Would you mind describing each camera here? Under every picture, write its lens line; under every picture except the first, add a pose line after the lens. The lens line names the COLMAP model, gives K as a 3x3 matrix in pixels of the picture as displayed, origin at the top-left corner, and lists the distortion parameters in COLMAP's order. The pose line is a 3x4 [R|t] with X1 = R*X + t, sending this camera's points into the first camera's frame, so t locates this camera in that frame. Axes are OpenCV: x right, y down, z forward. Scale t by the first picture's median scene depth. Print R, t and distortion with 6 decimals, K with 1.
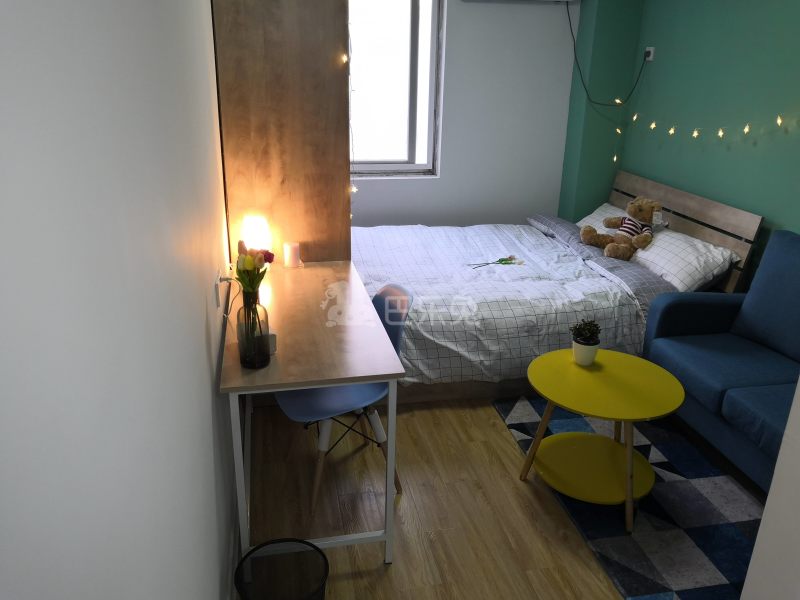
lens RADIAL K [[627.7, 0, 401.2], [0, 627.7, 291.7], [0, 0, 1]] dist [0.014480, -0.007775]
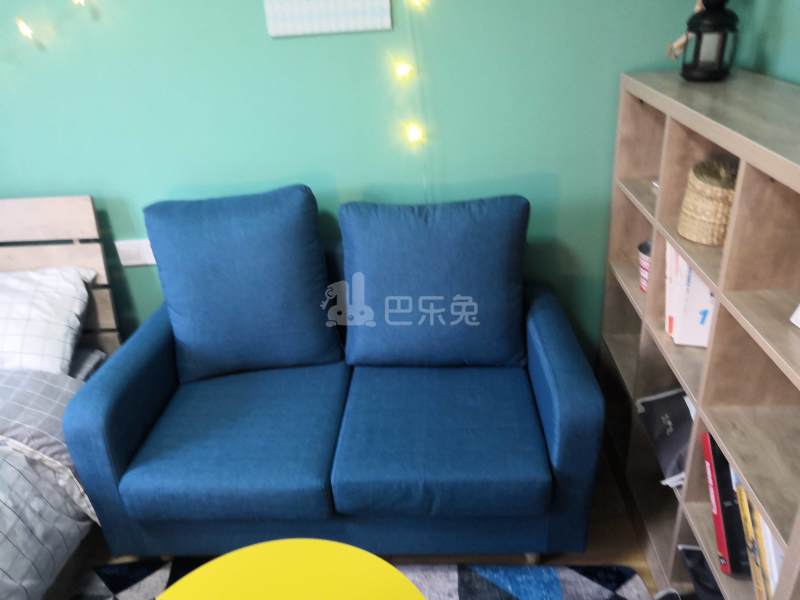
lens RADIAL K [[627.7, 0, 397.1], [0, 627.7, 299.9], [0, 0, 1]] dist [0.014480, -0.007775]
pose [[0.240269, -0.481309, 0.842979, 0.089013], [0.396511, 0.841328, 0.367351, -0.135023], [-0.886031, 0.245987, 0.392989, 0.514203]]
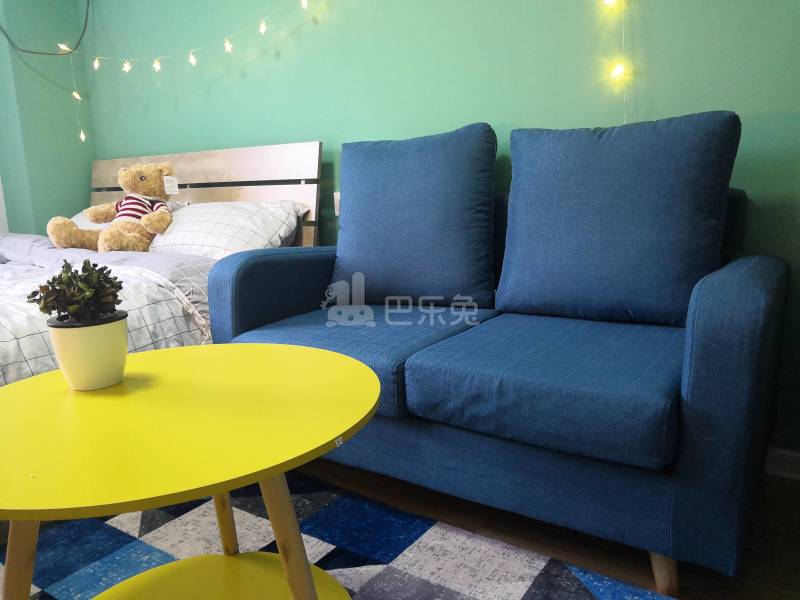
lens RADIAL K [[627.7, 0, 396.3], [0, 627.7, 297.8], [0, 0, 1]] dist [0.014480, -0.007775]
pose [[0.715332, -0.168088, 0.678268, 0.135380], [0.286657, 0.955794, -0.065457, 0.108785], [-0.637282, 0.241254, 0.731894, 0.471412]]
